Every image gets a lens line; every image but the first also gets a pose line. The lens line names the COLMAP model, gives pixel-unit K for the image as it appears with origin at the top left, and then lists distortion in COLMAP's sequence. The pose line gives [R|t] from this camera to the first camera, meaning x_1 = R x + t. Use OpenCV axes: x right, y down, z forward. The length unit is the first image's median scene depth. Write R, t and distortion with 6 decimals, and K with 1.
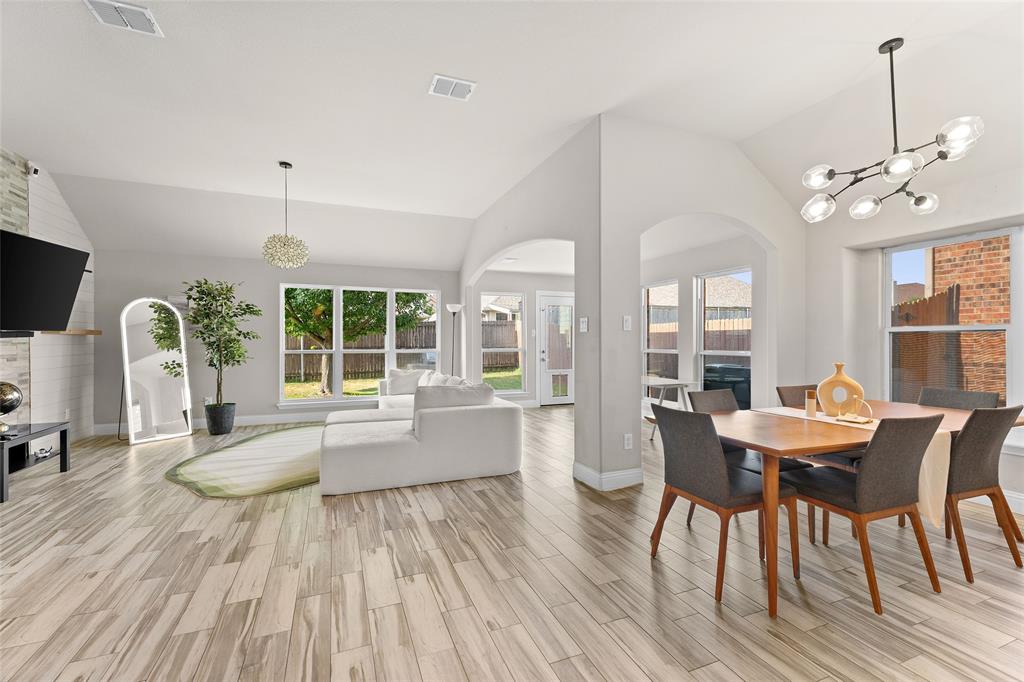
lens RADIAL K [[436.9, 0, 504.2], [0, 436.9, 340.8], [0, 0, 1]] dist [0.005596, 0.000874]
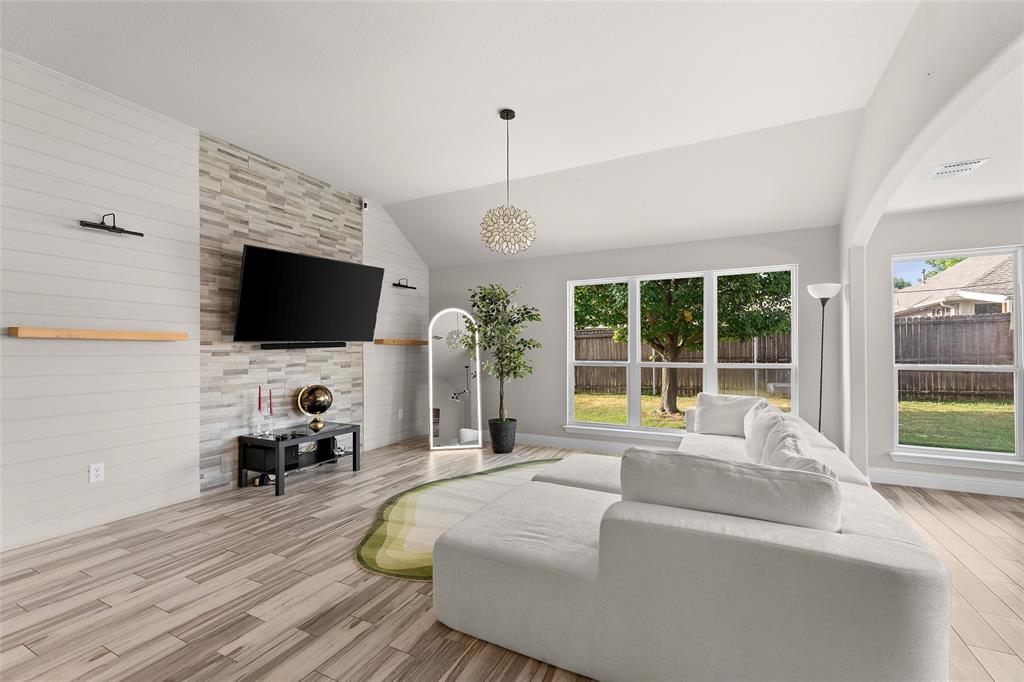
lens RADIAL K [[436.9, 0, 513.0], [0, 436.9, 347.2], [0, 0, 1]] dist [0.005596, 0.000874]
pose [[0.664313, -0.005286, -0.747436, 0.052849], [0.002066, 0.999984, -0.005236, -0.001190], [0.747452, 0.001934, 0.664313, 0.438925]]
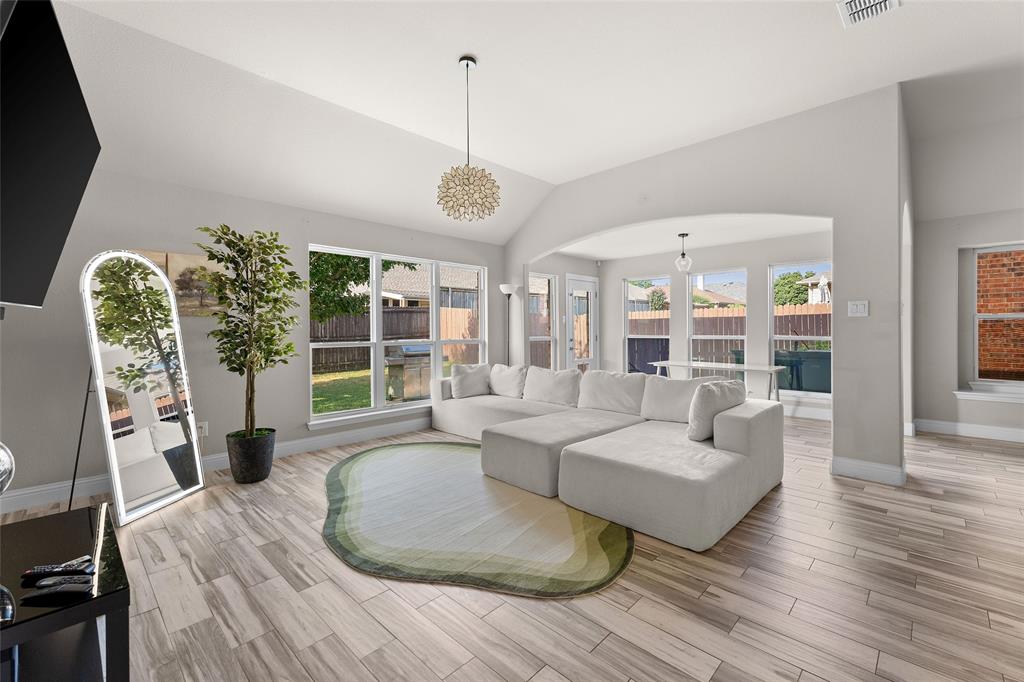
lens RADIAL K [[436.9, 0, 498.9], [0, 436.9, 328.2], [0, 0, 1]] dist [0.005596, 0.000874]
pose [[0.918424, -0.006985, 0.395536, -0.614139], [0.008826, 0.999957, -0.002834, 0.003391], [-0.395499, 0.006094, 0.918446, 0.316094]]
